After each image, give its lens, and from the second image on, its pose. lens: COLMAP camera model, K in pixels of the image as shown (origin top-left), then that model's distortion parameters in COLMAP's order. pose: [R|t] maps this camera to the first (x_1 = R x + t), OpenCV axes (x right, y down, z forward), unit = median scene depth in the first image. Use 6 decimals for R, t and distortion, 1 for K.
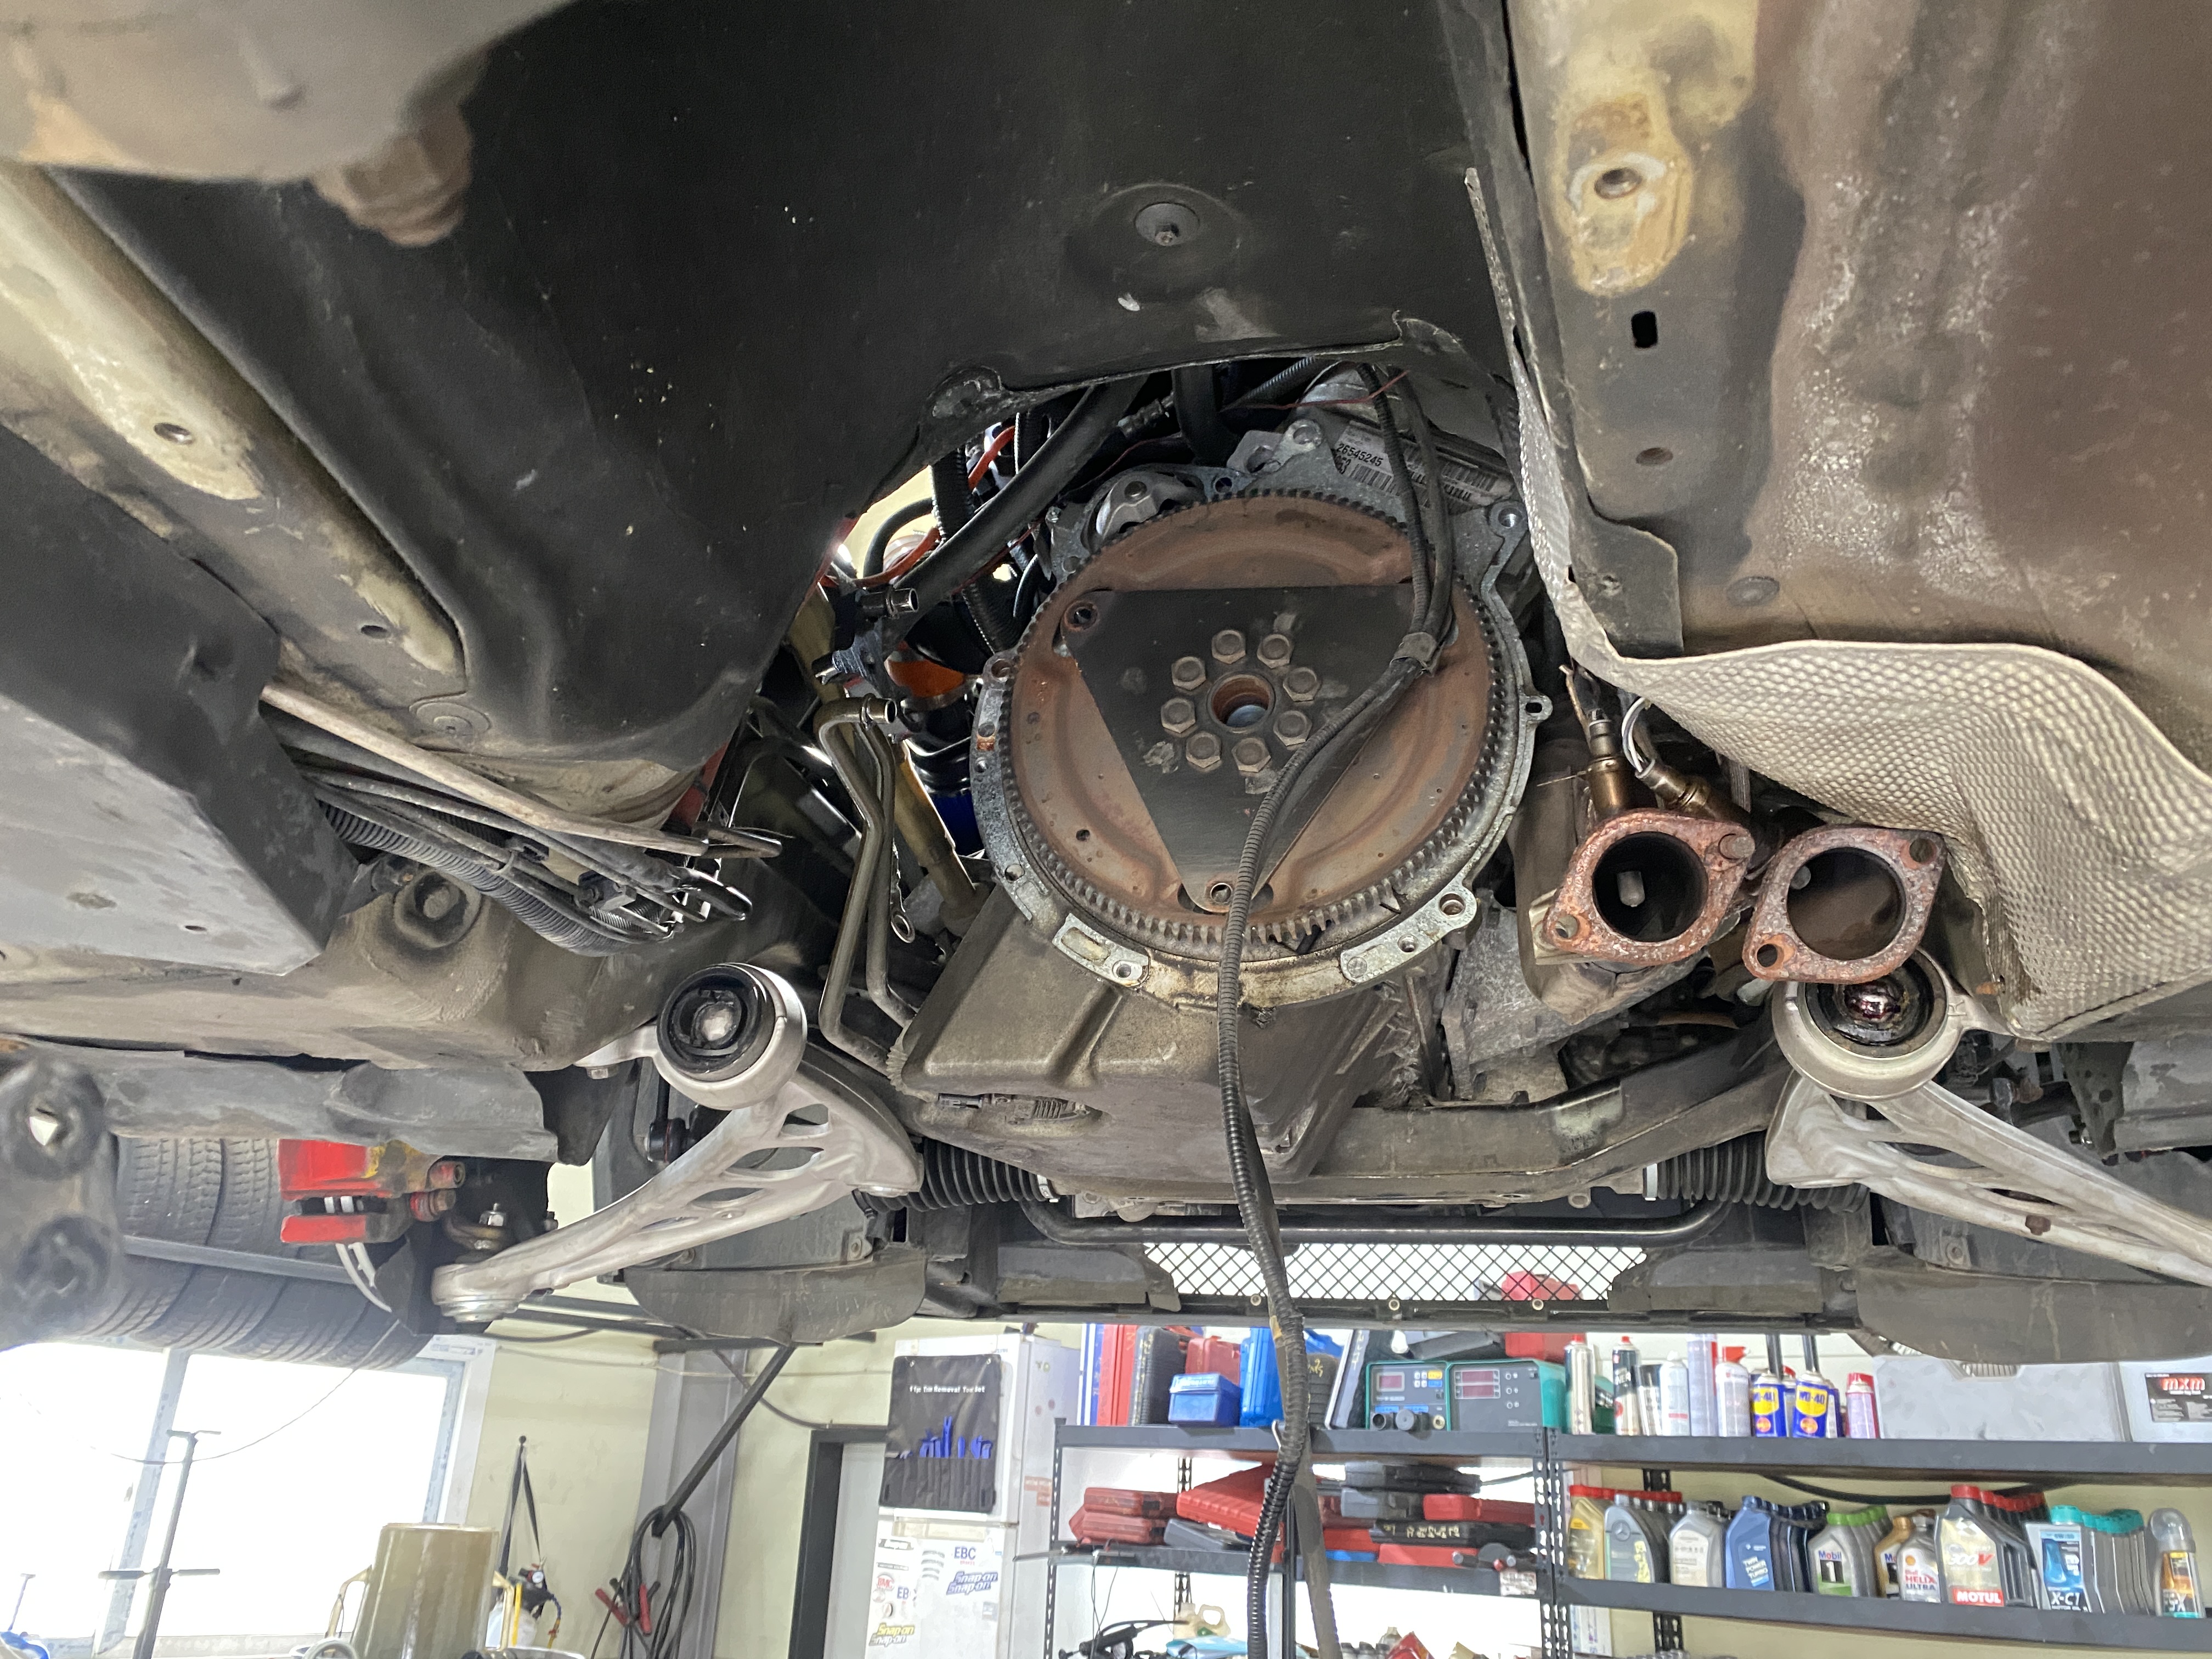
lens RADIAL K [[1645.0, 0, 1106.0], [0, 1645.0, 829.5], [0, 0, 1]] dist [0.021204, -0.003977]
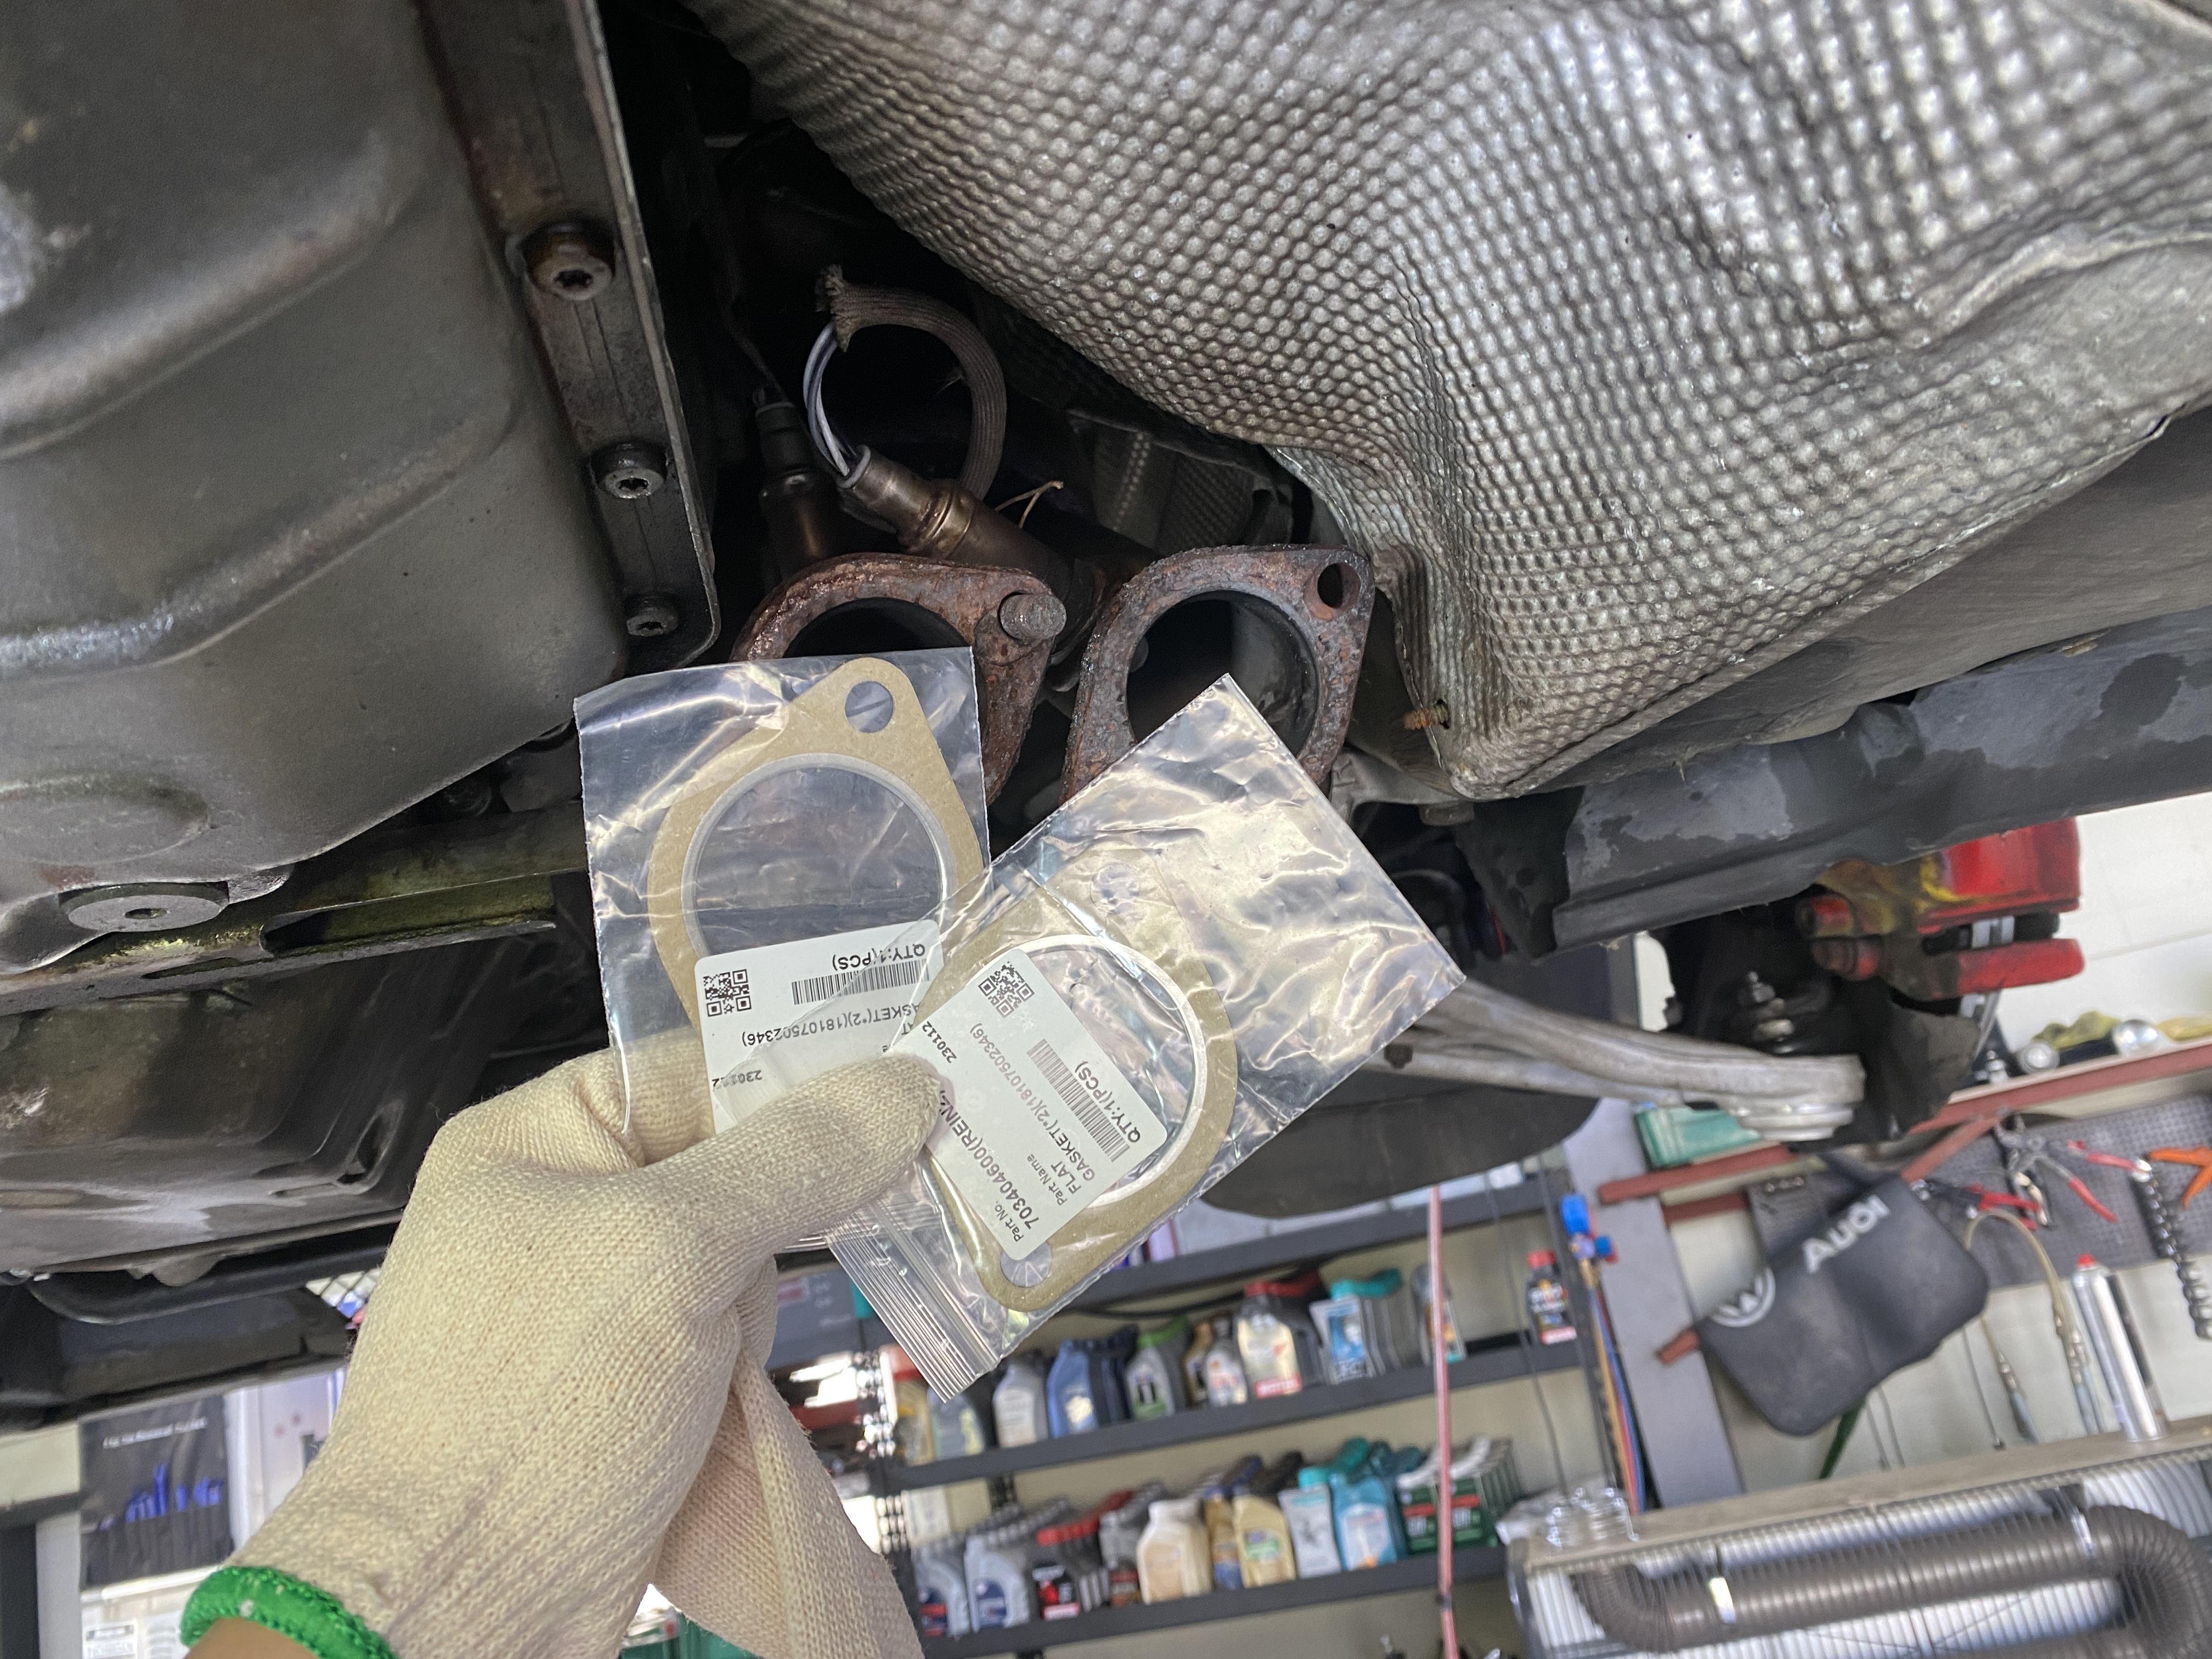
lens RADIAL K [[1645.0, 0, 1106.0], [0, 1645.0, 829.5], [0, 0, 1]] dist [0.021204, -0.003977]
pose [[0.900472, -0.126471, 0.416119, 0.043330], [0.093114, 0.990662, 0.099595, 0.007764], [-0.424829, -0.050936, 0.903840, 0.126423]]
